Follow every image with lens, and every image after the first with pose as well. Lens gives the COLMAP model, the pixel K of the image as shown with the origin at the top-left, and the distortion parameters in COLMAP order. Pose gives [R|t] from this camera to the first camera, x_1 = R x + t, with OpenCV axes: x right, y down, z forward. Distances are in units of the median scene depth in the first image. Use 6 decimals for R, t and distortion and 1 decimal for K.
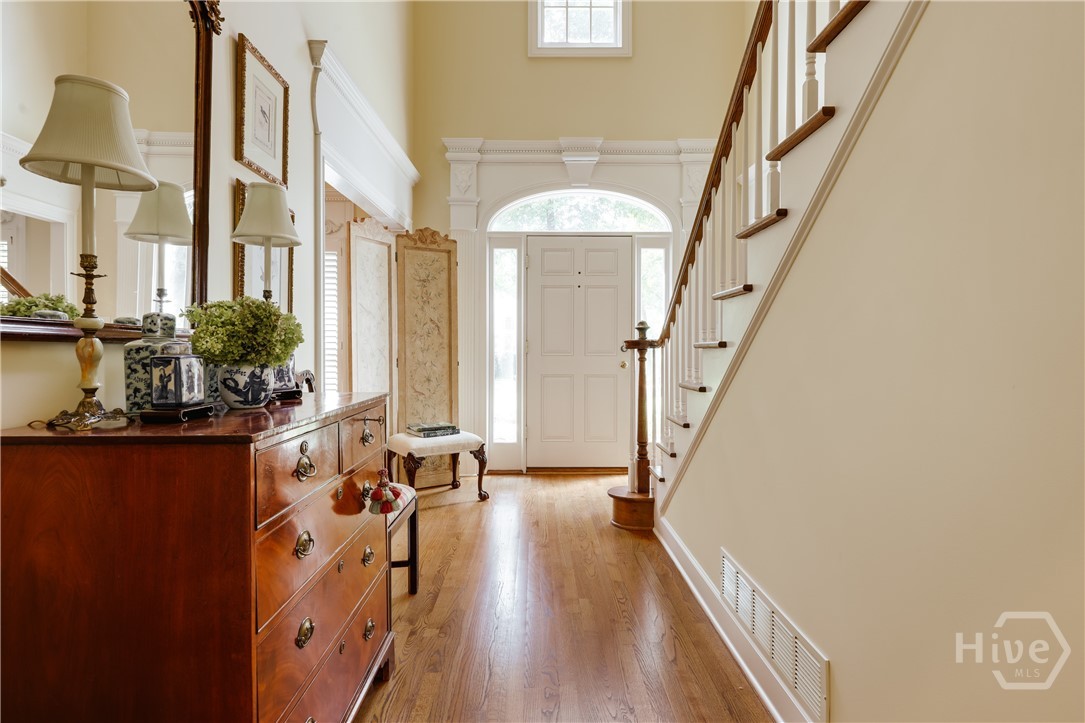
lens RADIAL K [[476.4, 0, 542.5], [0, 476.4, 361.5], [0, 0, 1]] dist [-0.012562, -0.000423]
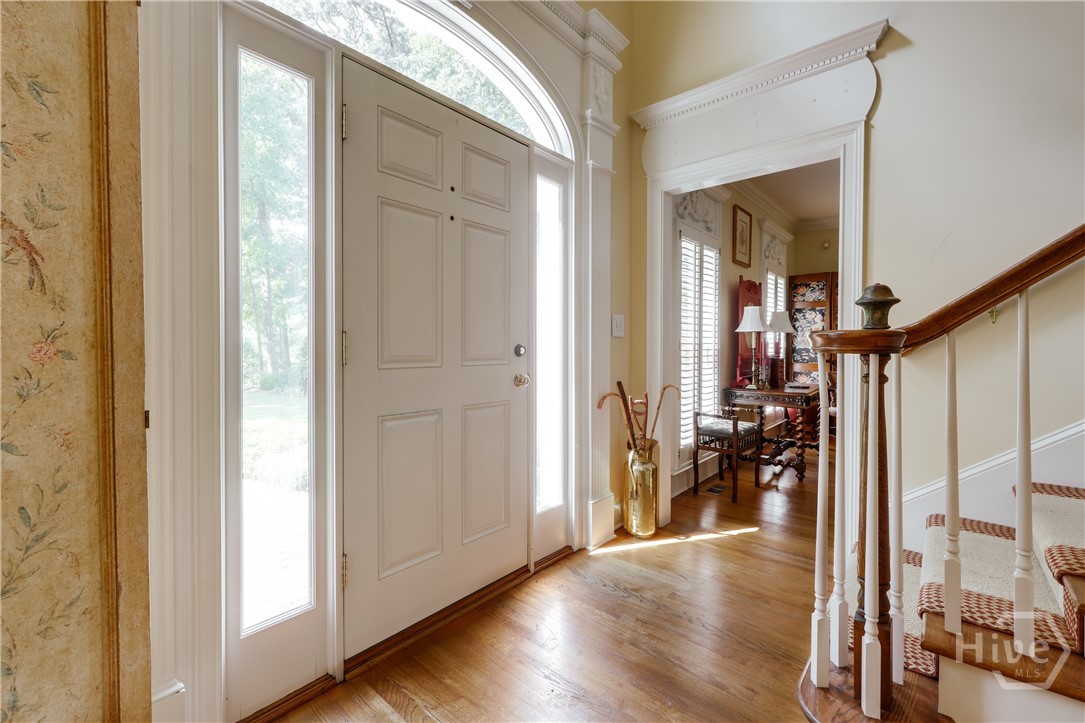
lens RADIAL K [[448.8, 0, 540.2], [0, 448.8, 355.8], [0, 0, 1]] dist [0.000761, -0.000009]
pose [[0.676805, -0.016717, 0.735972, -0.209400], [0.025268, 0.999681, -0.000530, -0.022270], [-0.735728, 0.018955, 0.677012, 0.704446]]
